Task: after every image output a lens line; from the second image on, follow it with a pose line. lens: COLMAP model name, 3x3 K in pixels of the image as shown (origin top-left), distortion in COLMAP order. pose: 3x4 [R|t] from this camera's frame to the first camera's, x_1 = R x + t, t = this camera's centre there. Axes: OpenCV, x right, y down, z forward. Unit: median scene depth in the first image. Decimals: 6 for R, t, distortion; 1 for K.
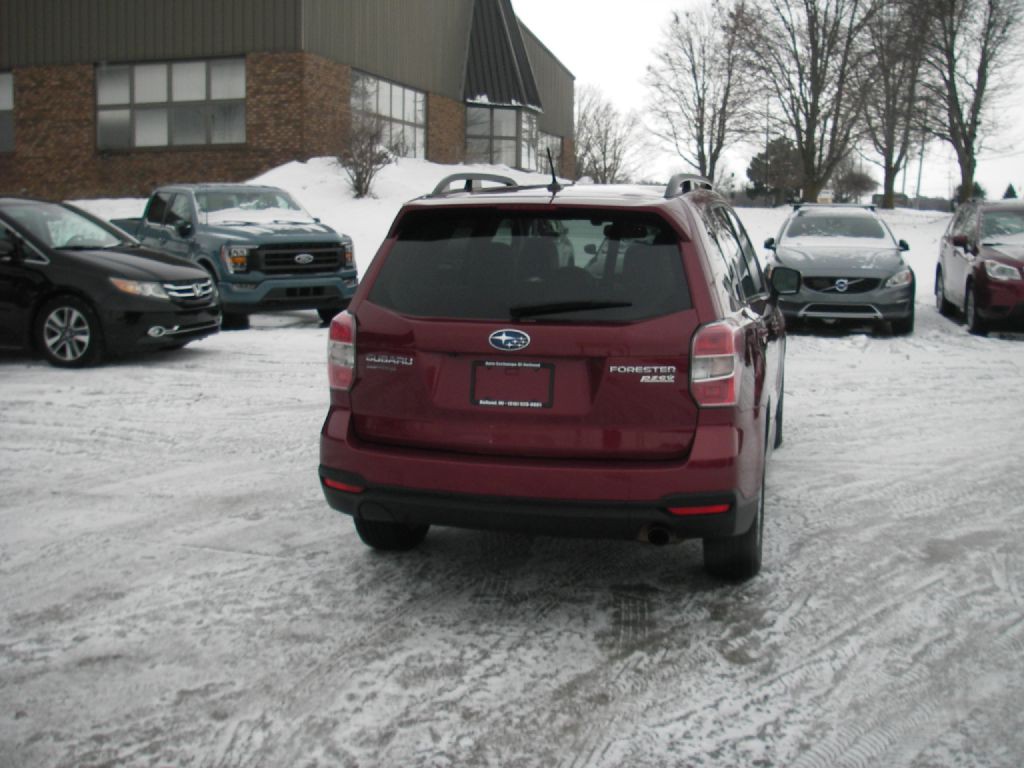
lens RADIAL K [[1167.9, 0, 516.6], [0, 1167.9, 361.7], [0, 0, 1]] dist [-0.232290, 0.258919]
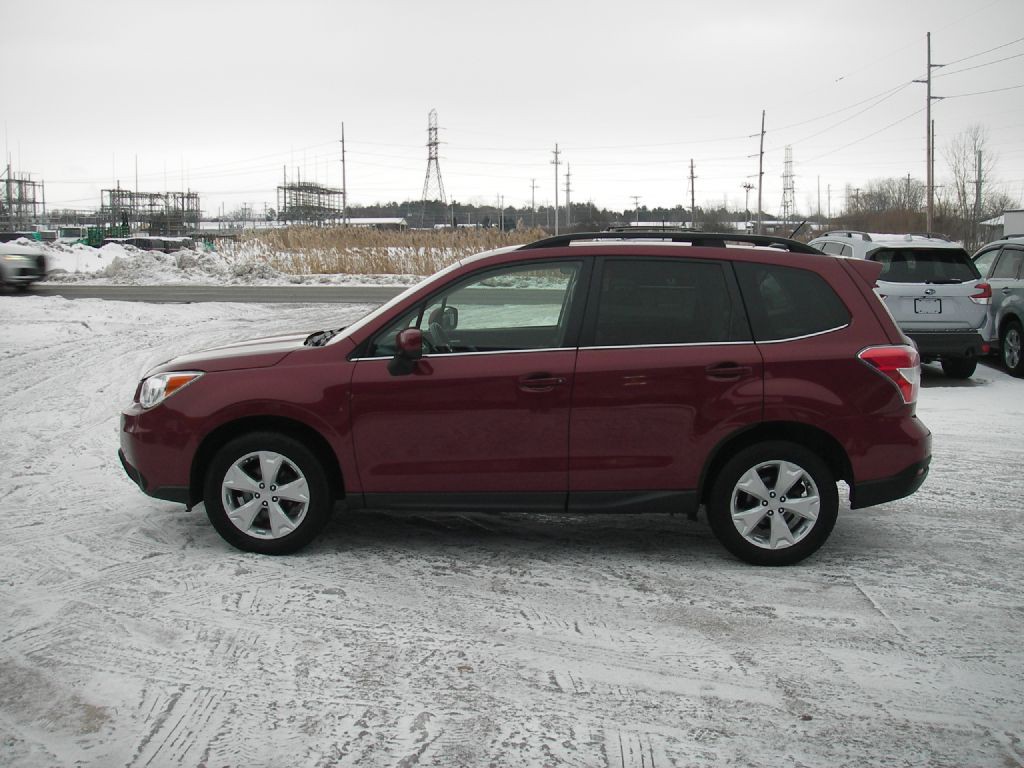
lens RADIAL K [[1167.9, 0, 516.6], [0, 1167.9, 361.7], [0, 0, 1]] dist [-0.232290, 0.258919]
pose [[-0.225123, -0.108234, 0.968300, -0.366461], [0.121457, 0.982942, 0.138108, -0.072211], [-0.966731, 0.148698, -0.208137, 0.475527]]
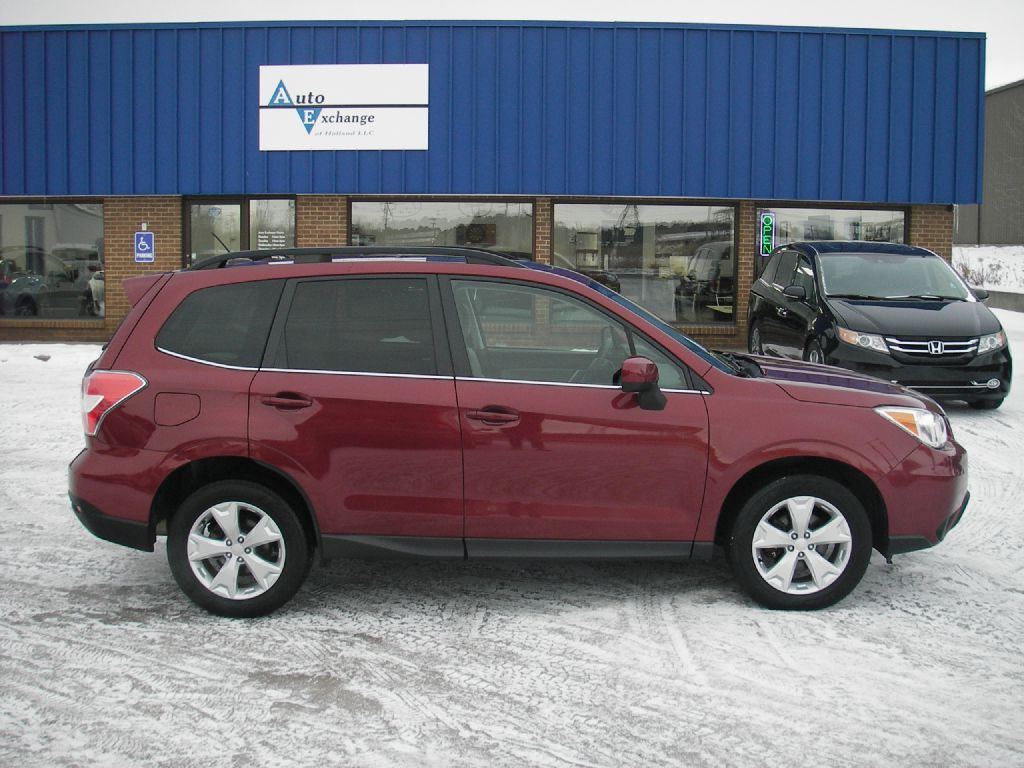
lens RADIAL K [[1167.9, 0, 516.6], [0, 1167.9, 361.7], [0, 0, 1]] dist [-0.232290, 0.258919]
pose [[0.239128, 0.095276, -0.966302, 0.392702], [-0.125619, 0.989847, 0.066511, -0.048677], [0.962828, 0.105481, 0.248669, 0.292694]]
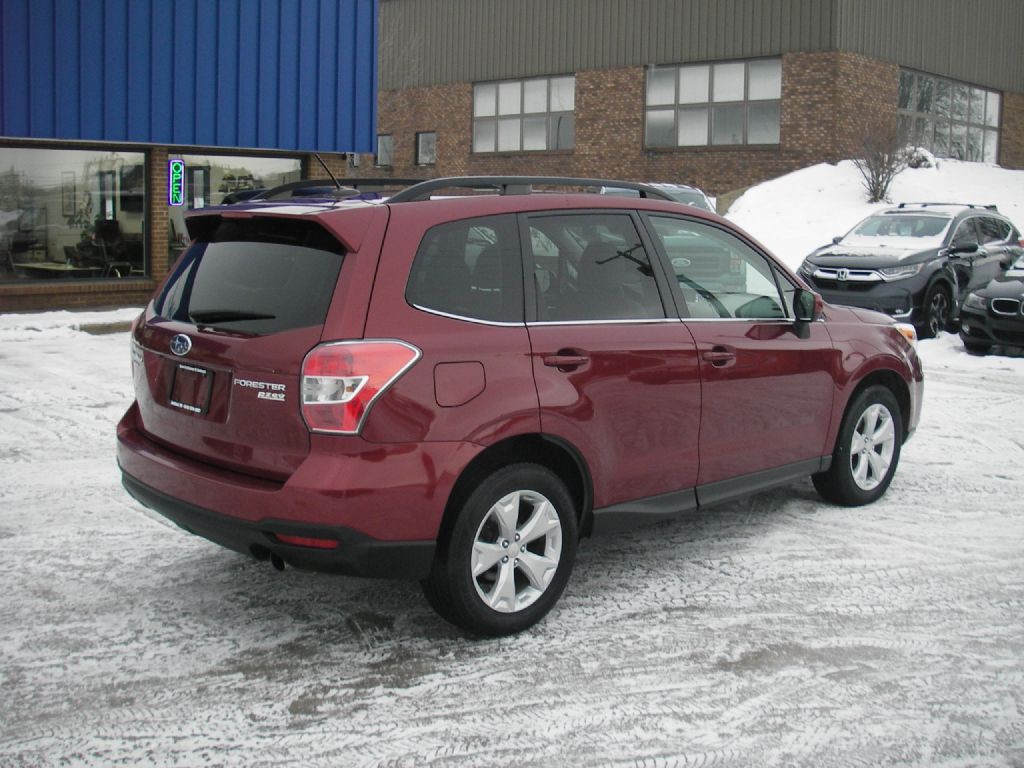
lens RADIAL K [[1167.9, 0, 516.6], [0, 1167.9, 361.7], [0, 0, 1]] dist [-0.232290, 0.258919]
pose [[0.848688, 0.079467, -0.522890, 0.198670], [-0.079710, 0.996574, 0.022080, -0.012741], [0.522853, 0.022940, 0.852114, 0.075128]]
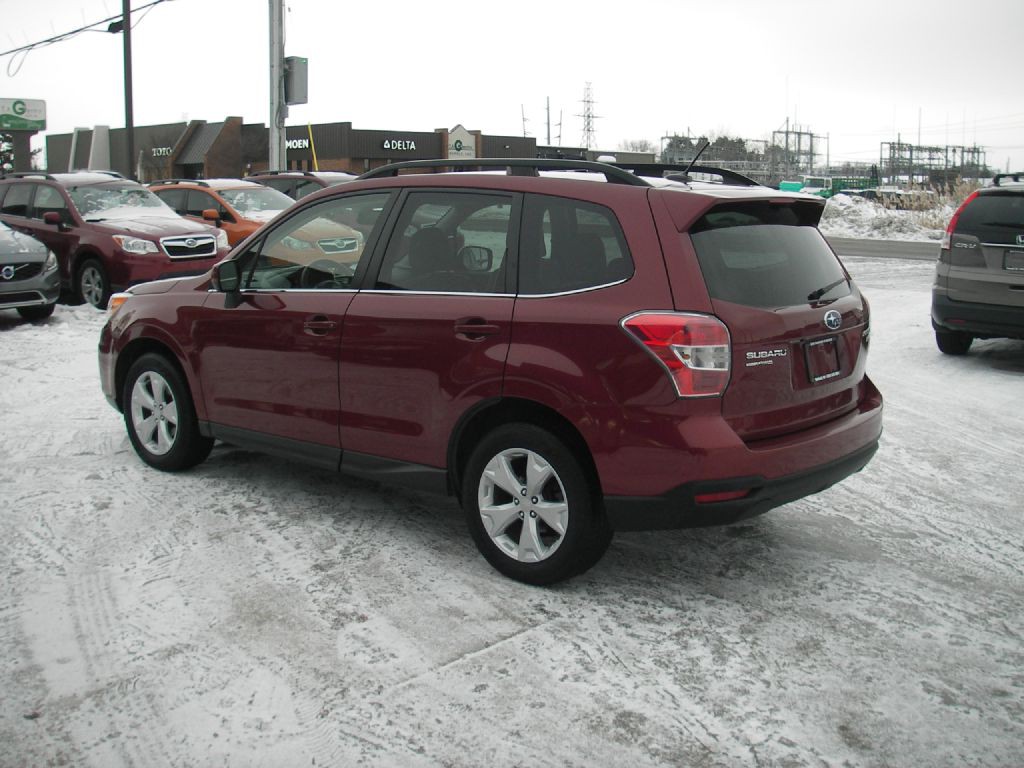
lens RADIAL K [[1167.9, 0, 516.6], [0, 1167.9, 361.7], [0, 0, 1]] dist [-0.232290, 0.258919]
pose [[0.428633, -0.136192, 0.893155, -0.290281], [0.112712, 0.988911, 0.096701, -0.030764], [-0.896420, 0.059220, 0.439230, 0.202041]]
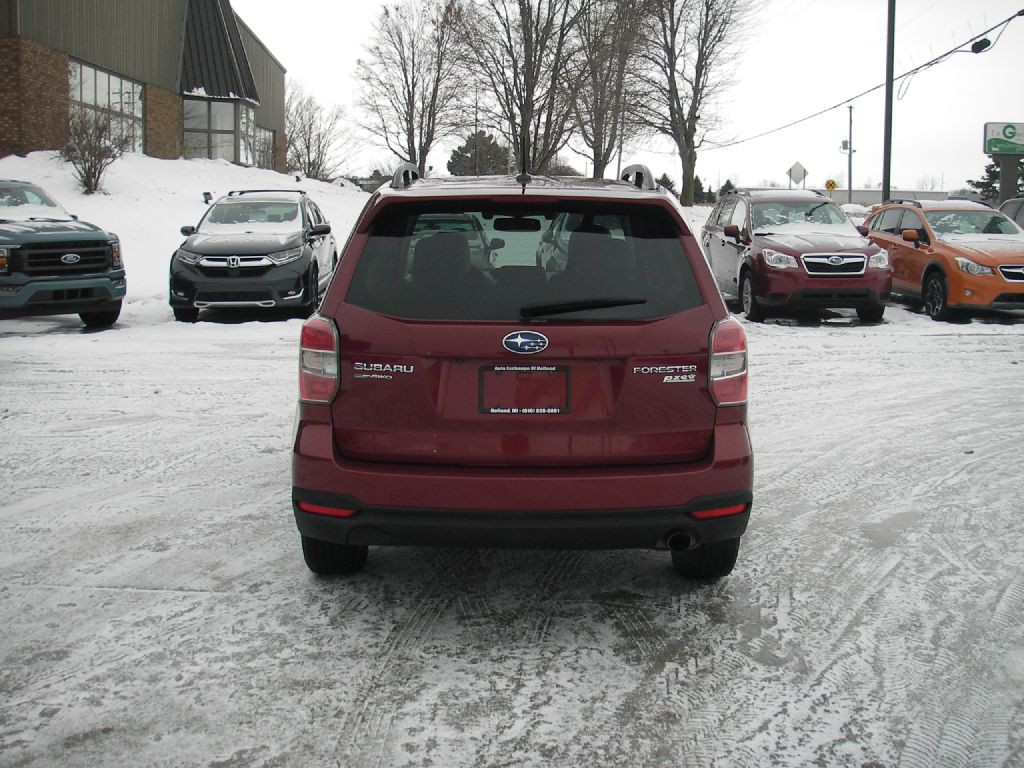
lens RADIAL K [[1167.9, 0, 516.6], [0, 1167.9, 361.7], [0, 0, 1]] dist [-0.232290, 0.258919]
pose [[0.966488, -0.032347, 0.254666, -0.063953], [0.031109, 0.999476, 0.008885, -0.003000], [-0.254820, -0.000664, 0.966988, 0.026809]]
